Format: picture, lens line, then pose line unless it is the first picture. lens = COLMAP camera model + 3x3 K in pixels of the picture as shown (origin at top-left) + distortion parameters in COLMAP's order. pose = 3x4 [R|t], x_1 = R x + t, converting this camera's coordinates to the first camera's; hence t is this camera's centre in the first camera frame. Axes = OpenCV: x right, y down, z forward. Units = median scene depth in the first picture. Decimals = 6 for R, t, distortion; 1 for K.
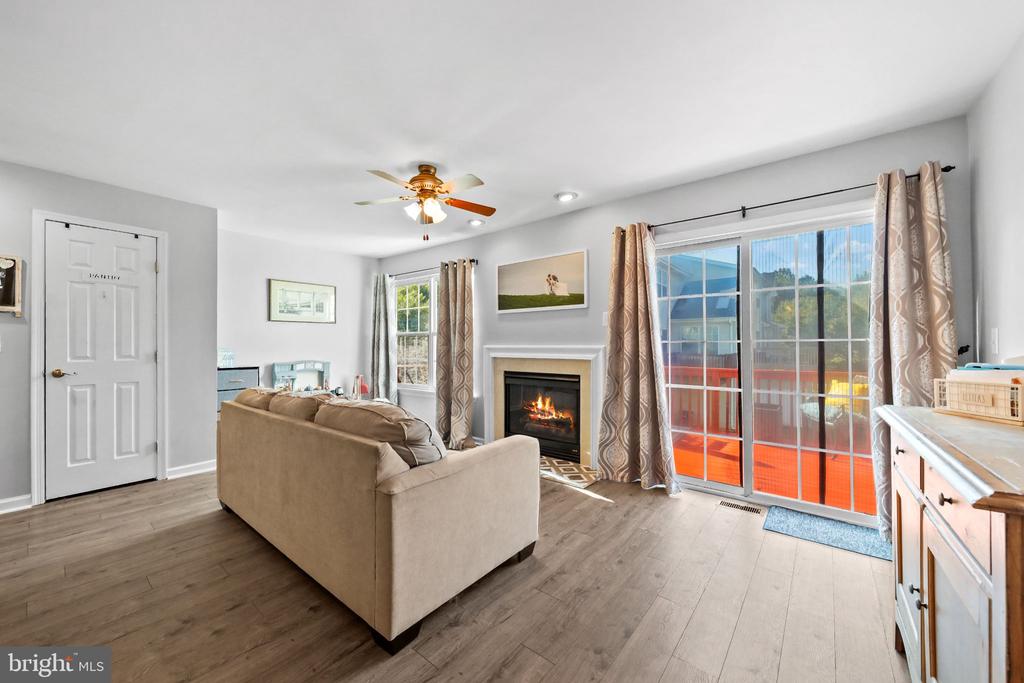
lens RADIAL K [[384.0, 0, 513.5], [0, 384.0, 342.3], [0, 0, 1]] dist [-0.006596, -0.000038]
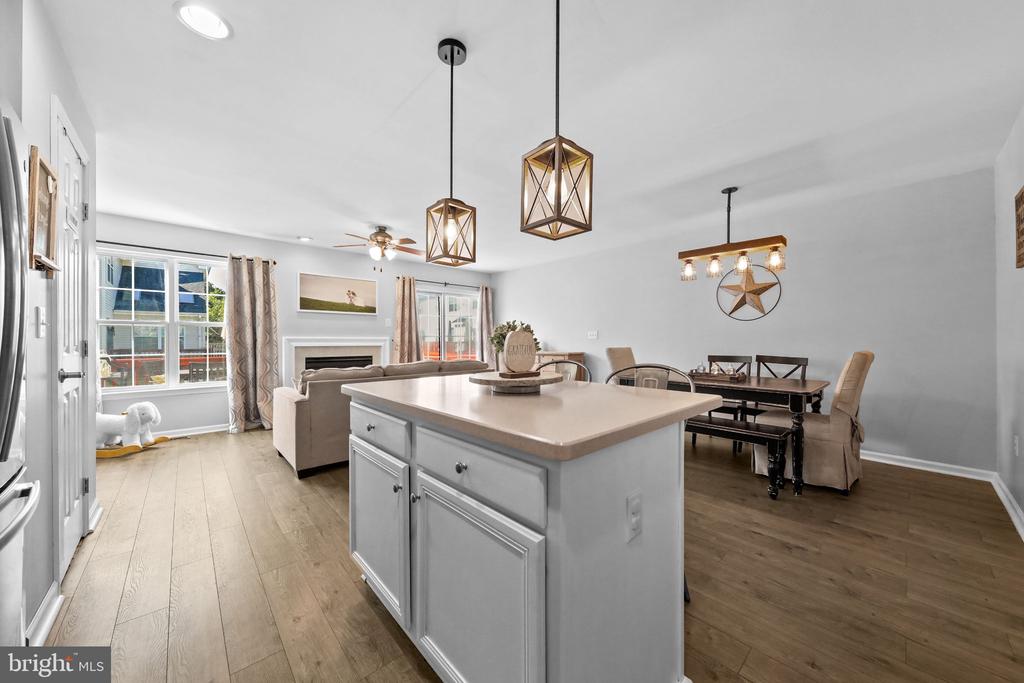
lens RADIAL K [[367.5, 0, 512.6], [0, 367.5, 340.9], [0, 0, 1]] dist [-0.001606, -0.000054]
pose [[0.157722, 0.001401, 0.987483, -1.449959], [-0.007098, 0.999975, -0.000285, 0.018605], [-0.987458, -0.006964, 0.157728, 0.172877]]
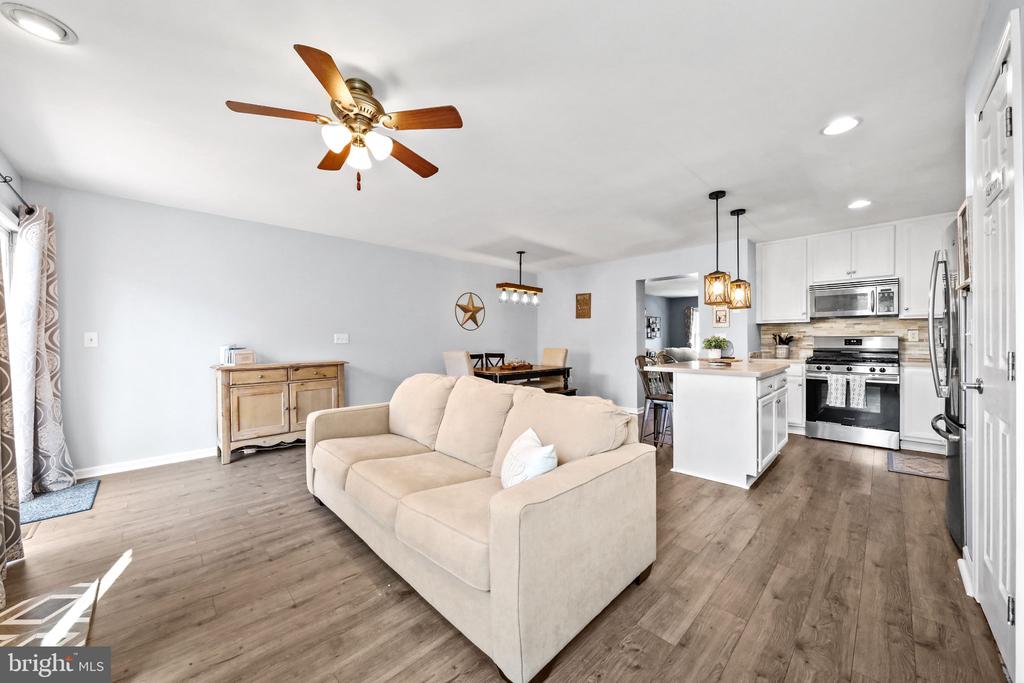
lens RADIAL K [[367.5, 0, 512.6], [0, 367.5, 340.9], [0, 0, 1]] dist [-0.001606, -0.000054]
pose [[-0.993352, 0.008213, 0.114820, -0.499919], [0.007438, 0.999947, -0.007178, 0.011496], [-0.114873, -0.006277, -0.993360, 1.409868]]
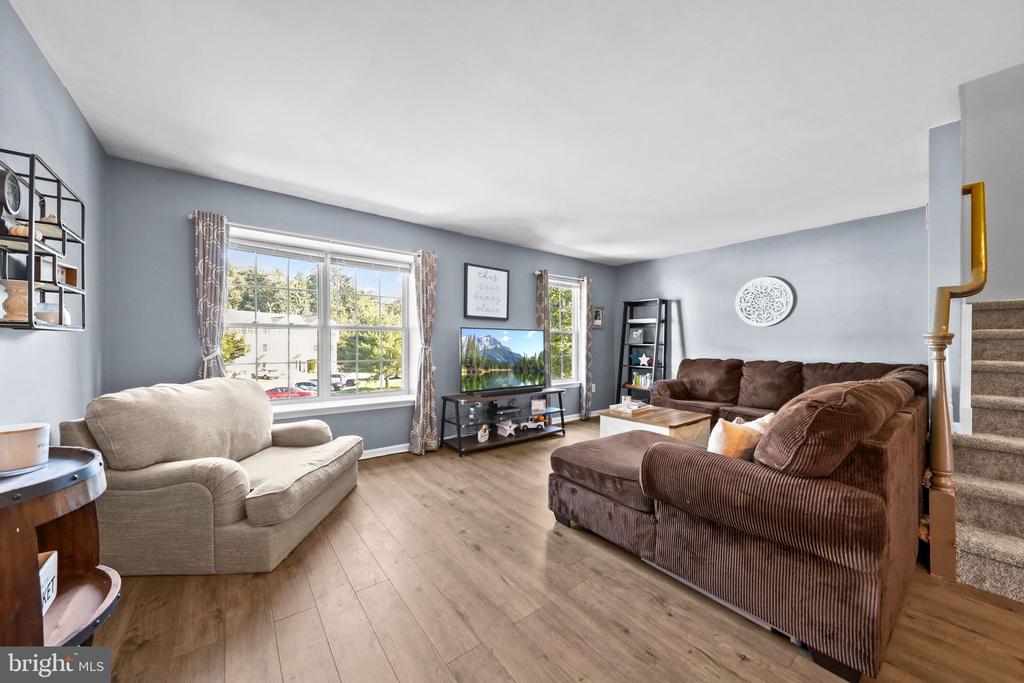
lens RADIAL K [[367.5, 0, 512.6], [0, 367.5, 340.9], [0, 0, 1]] dist [-0.001606, -0.000054]
pose [[-0.234620, -0.007809, -0.972056, -1.087240], [0.006120, 0.999936, -0.009510, -0.006852], [0.972068, -0.008180, -0.234558, -1.356989]]
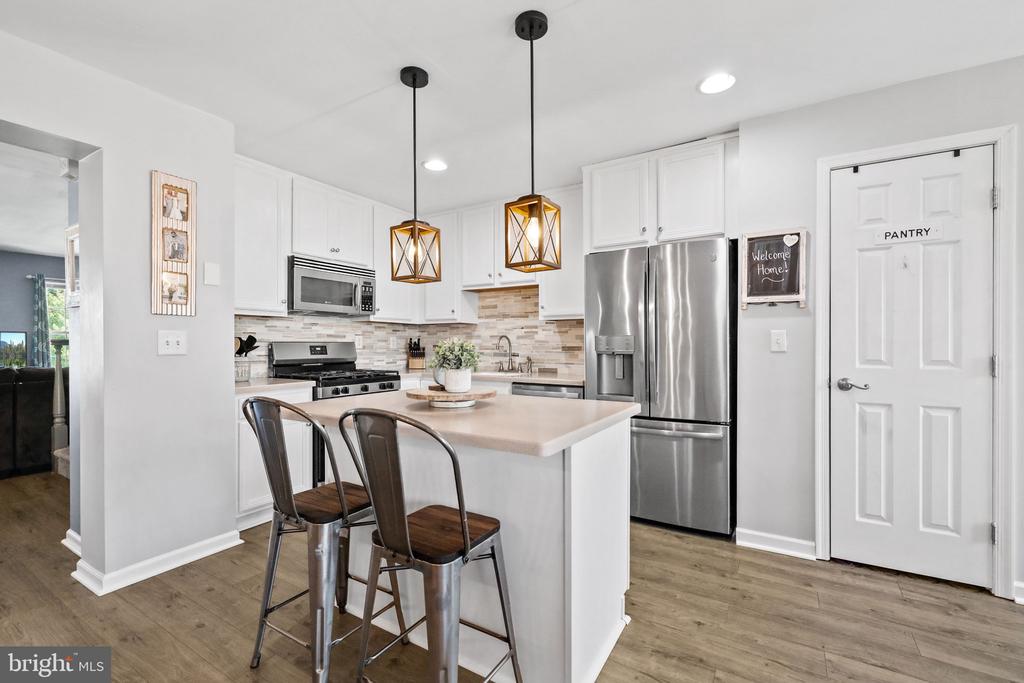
lens RADIAL K [[444.5, 0, 511.5], [0, 444.5, 346.4], [0, 0, 1]] dist [-0.000989, -0.000426]
pose [[0.121309, 0.008644, -0.992577, -0.400771], [0.008189, 0.999919, 0.009708, -0.000812], [0.992581, -0.009306, 0.121228, 0.253796]]
